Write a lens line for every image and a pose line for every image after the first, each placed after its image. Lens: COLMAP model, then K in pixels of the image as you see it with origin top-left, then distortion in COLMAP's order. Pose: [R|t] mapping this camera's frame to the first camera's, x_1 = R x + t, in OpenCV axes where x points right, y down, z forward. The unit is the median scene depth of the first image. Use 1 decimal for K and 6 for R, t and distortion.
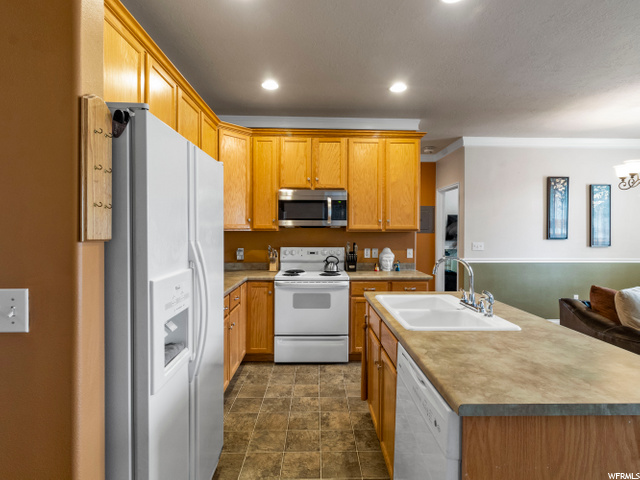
lens RADIAL K [[335.9, 0, 328.1], [0, 335.9, 239.0], [0, 0, 1]] dist [-0.003960, 0.005333]
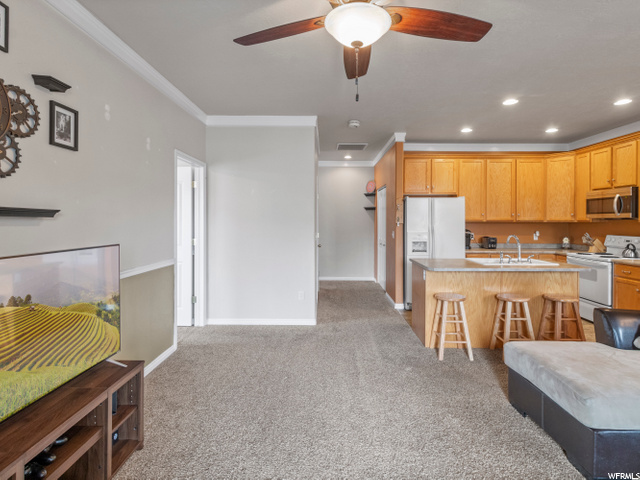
lens RADIAL K [[335.9, 0, 327.5], [0, 335.9, 221.6], [0, 0, 1]] dist [-0.003960, 0.005333]
pose [[-0.042099, -0.001399, -0.999112, 1.224864], [-0.026670, 0.999644, -0.000276, 0.002375], [0.998757, 0.026635, -0.042122, 0.015181]]
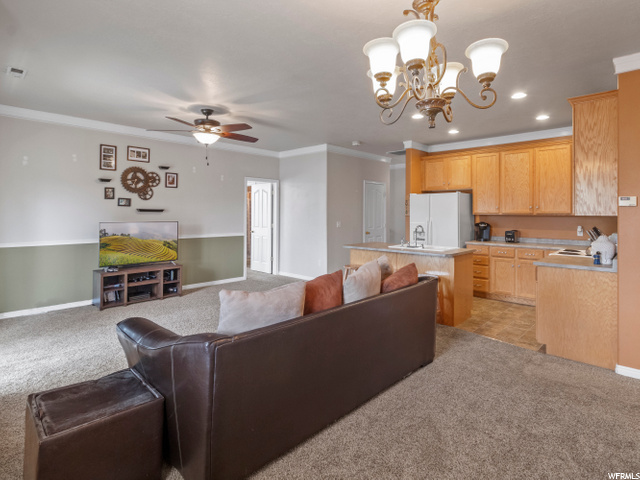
lens RADIAL K [[335.9, 0, 333.8], [0, 335.9, 206.2], [0, 0, 1]] dist [-0.003960, 0.005333]
pose [[-0.695611, -0.023190, -0.718044, 1.287670], [-0.023185, 0.999683, -0.009826, -0.021794], [0.718044, 0.009812, -0.695928, 1.156683]]
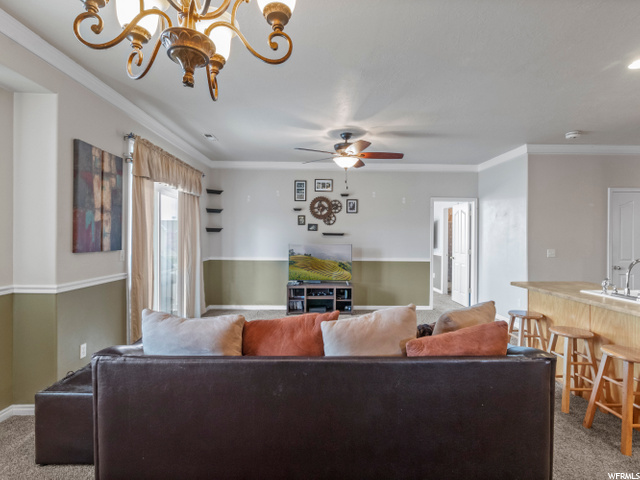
lens RADIAL K [[335.9, 0, 324.7], [0, 335.9, 237.2], [0, 0, 1]] dist [-0.003960, 0.005333]
pose [[-0.999858, -0.012964, -0.010732, 0.859001], [-0.013226, 0.999605, 0.024779, -0.024986], [0.010406, 0.024917, -0.999635, 1.203004]]
